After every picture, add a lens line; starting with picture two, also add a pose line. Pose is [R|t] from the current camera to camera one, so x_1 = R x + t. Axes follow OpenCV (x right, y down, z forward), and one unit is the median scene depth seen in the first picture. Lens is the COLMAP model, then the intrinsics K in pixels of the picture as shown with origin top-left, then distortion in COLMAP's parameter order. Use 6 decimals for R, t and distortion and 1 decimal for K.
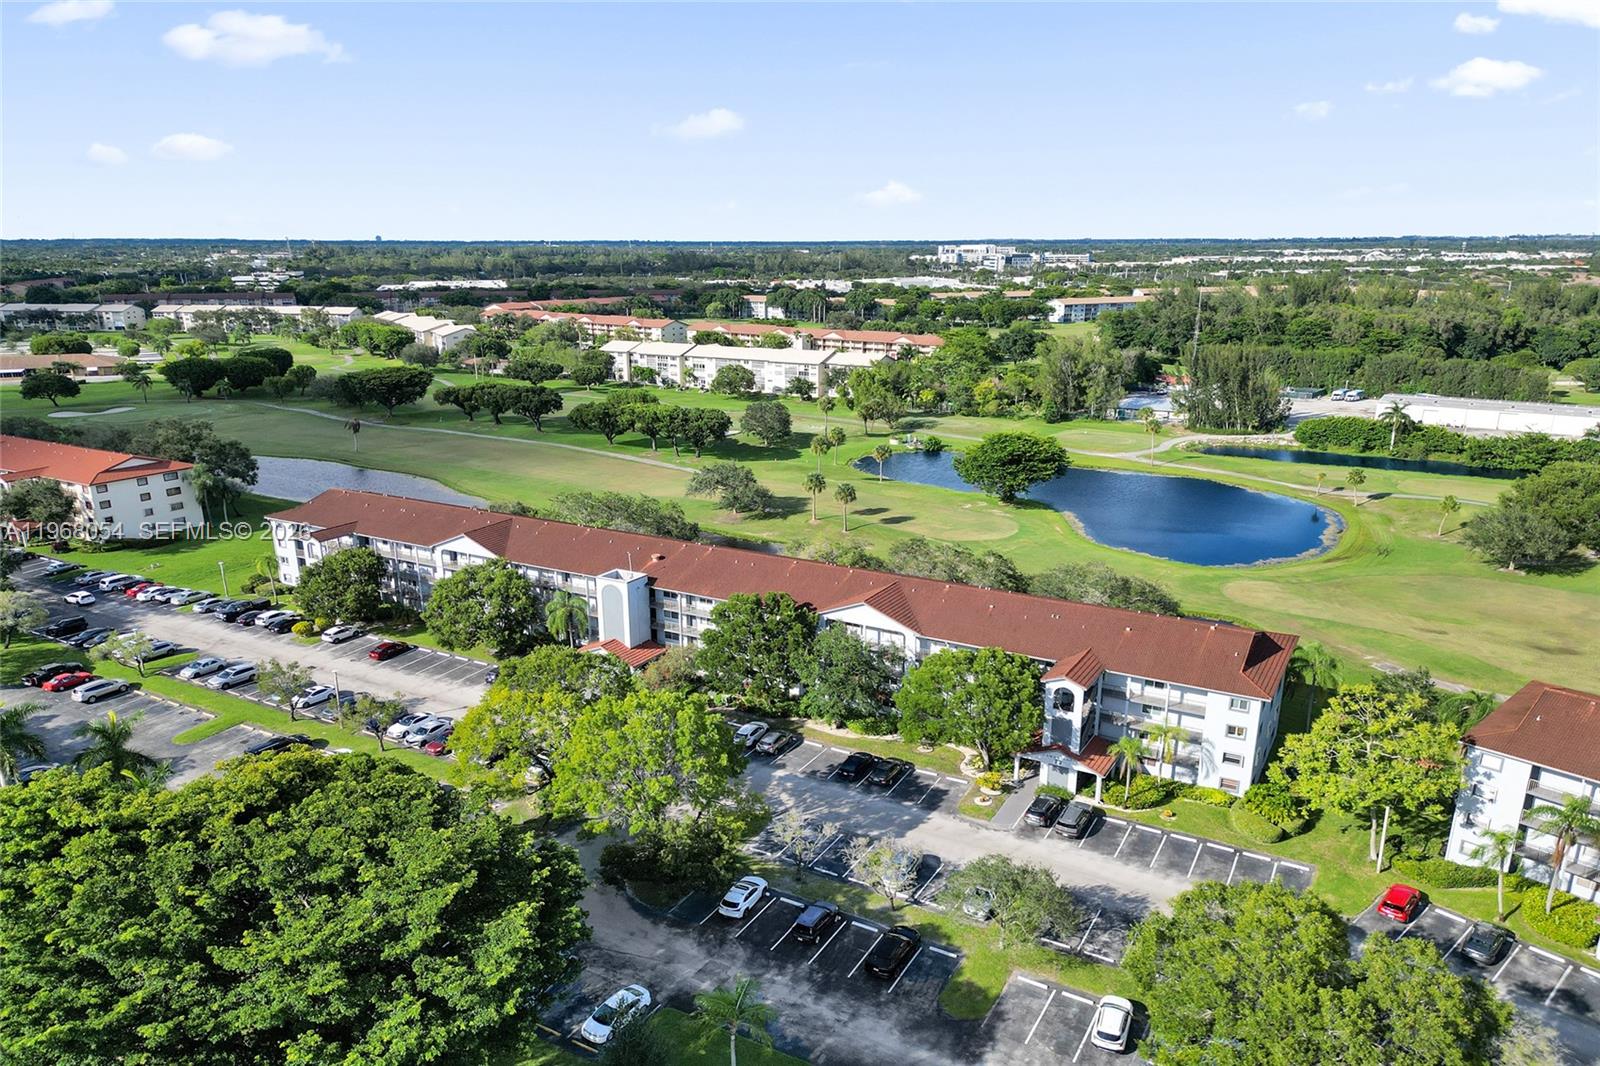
lens RADIAL K [[1085.6, 0, 783.7], [0, 1085.6, 534.1], [0, 0, 1]] dist [0.066510, -0.068710]
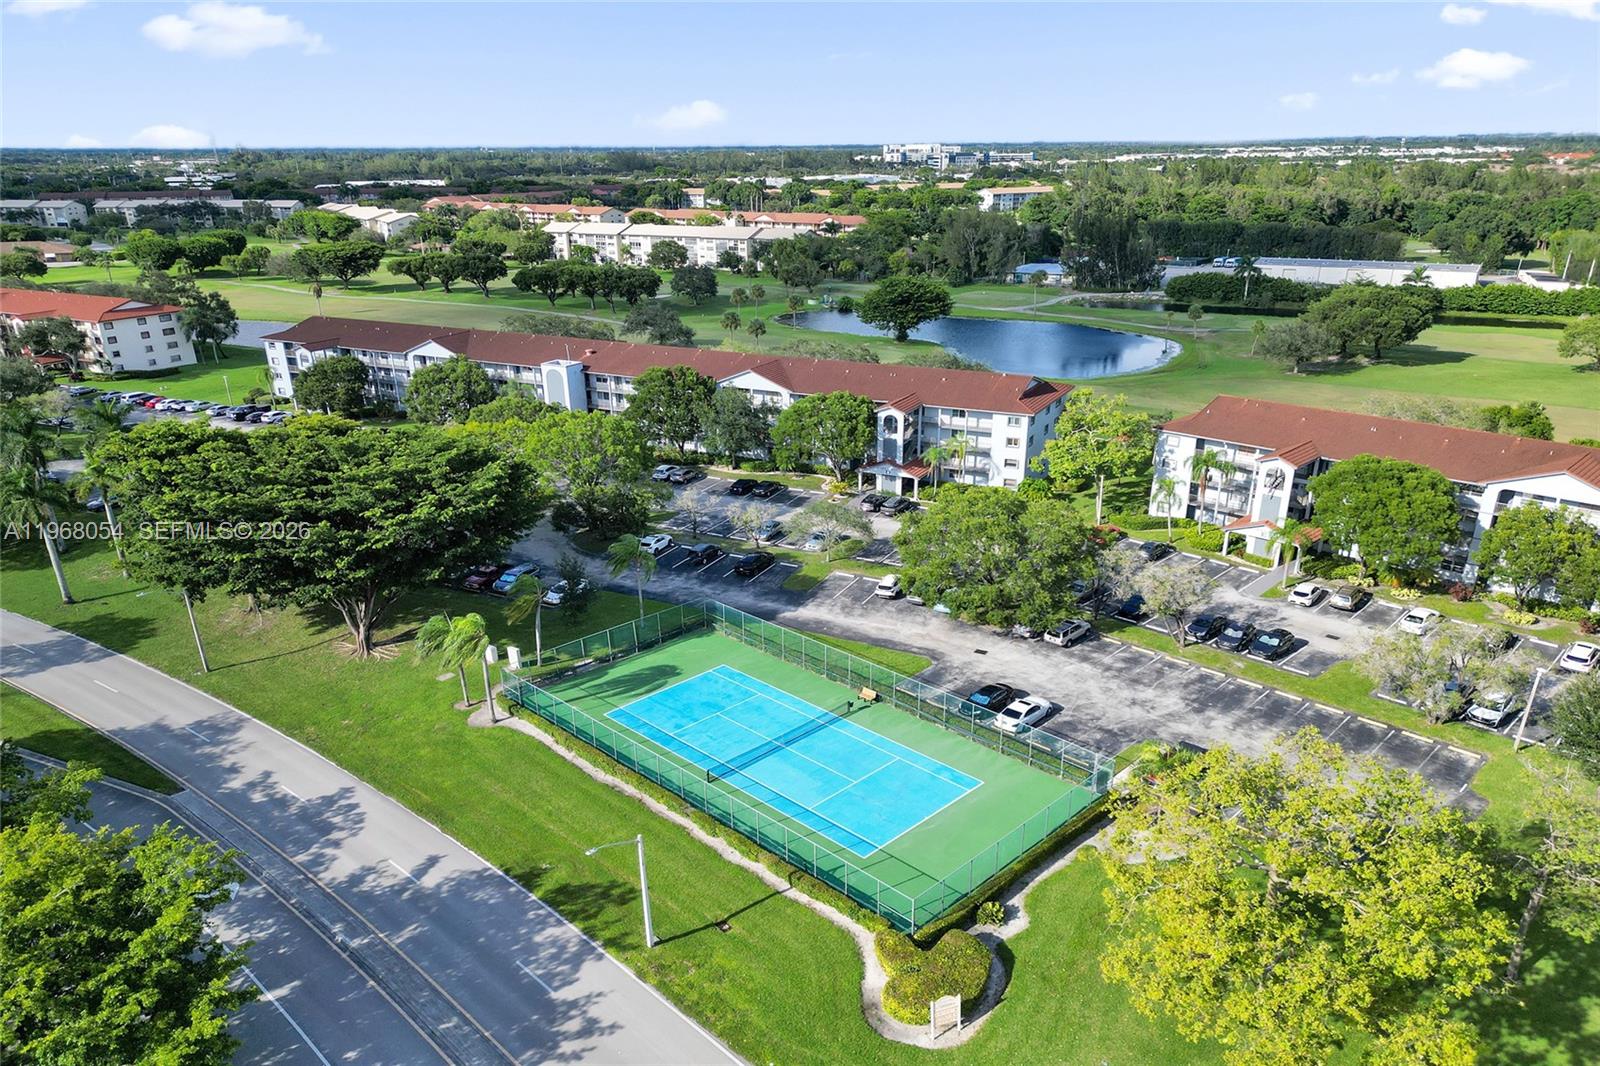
lens RADIAL K [[1103.1, 0, 797.3], [0, 1103.1, 577.2], [0, 0, 1]] dist [0.064302, -0.065786]
pose [[0.998623, -0.027189, 0.044865, 0.024756], [0.022452, 0.994438, 0.102903, 0.067033], [-0.047414, -0.101754, 0.993679, -0.131395]]
